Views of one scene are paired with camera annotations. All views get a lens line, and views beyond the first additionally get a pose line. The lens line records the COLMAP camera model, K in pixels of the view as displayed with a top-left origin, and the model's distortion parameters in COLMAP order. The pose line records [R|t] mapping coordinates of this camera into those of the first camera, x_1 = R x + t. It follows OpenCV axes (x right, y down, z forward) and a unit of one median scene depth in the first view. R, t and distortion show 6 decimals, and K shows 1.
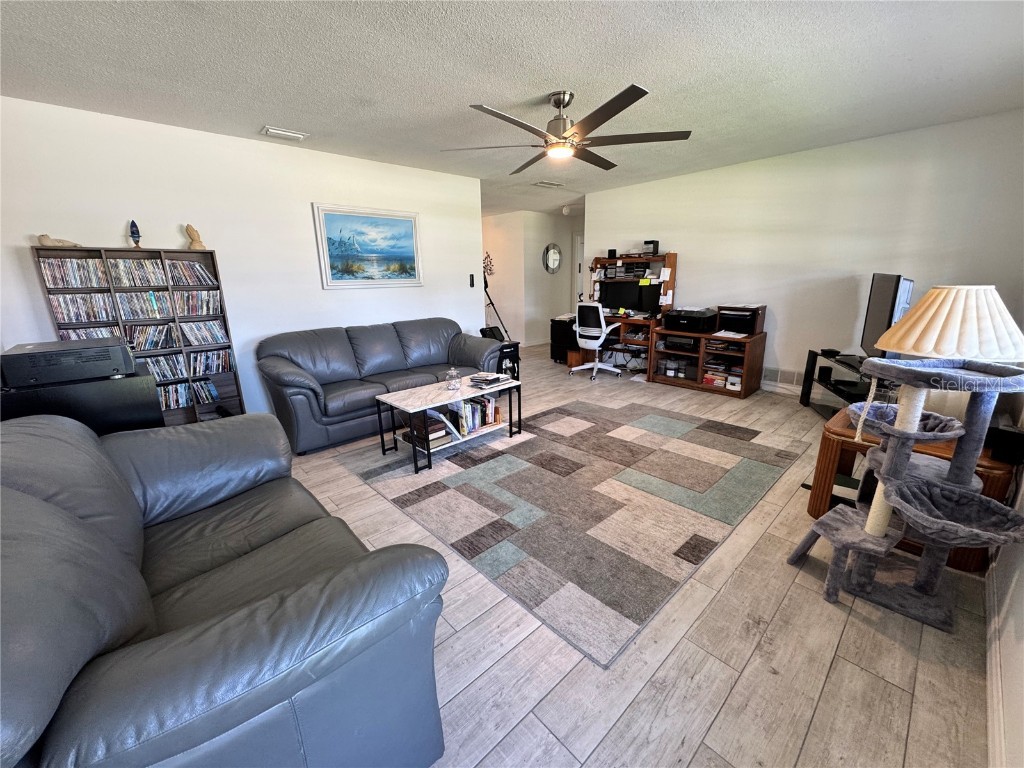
lens RADIAL K [[408.3, 0, 511.1], [0, 408.3, 385.3], [0, 0, 1]] dist [-0.002918, 0.000357]
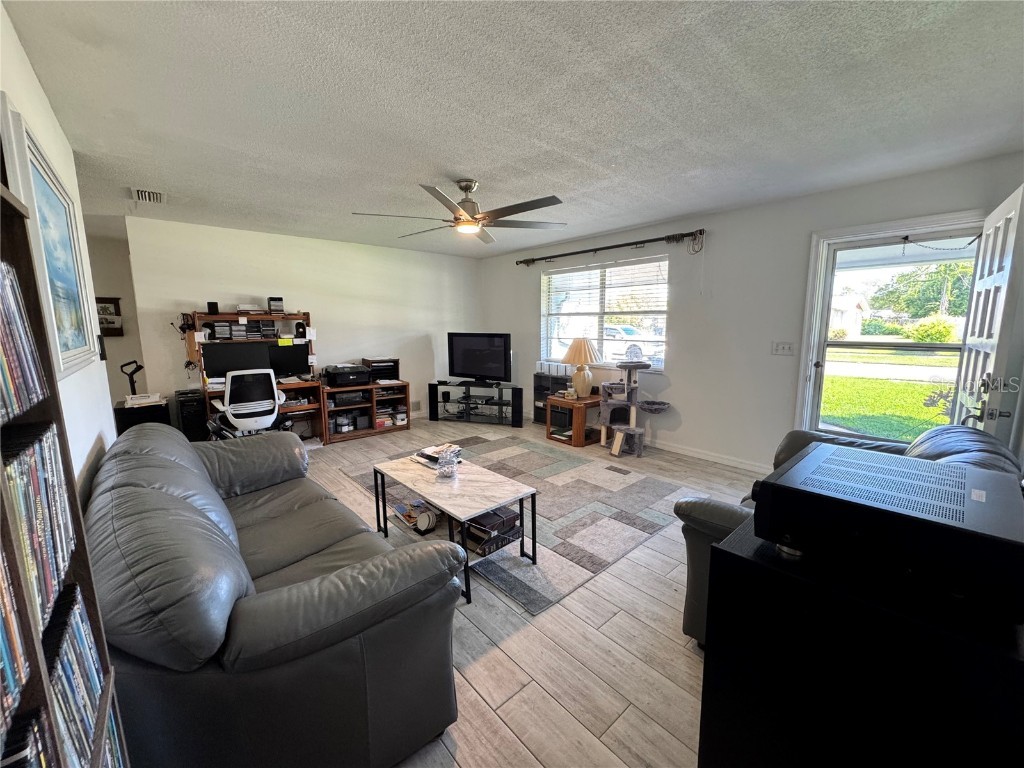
lens RADIAL K [[408.3, 0, 511.1], [0, 408.3, 385.3], [0, 0, 1]] dist [-0.002918, 0.000357]
pose [[0.021664, -0.126653, 0.991711, -0.675559], [0.263334, 0.957639, 0.116549, -0.163879], [-0.964462, 0.258626, 0.054098, 0.599618]]
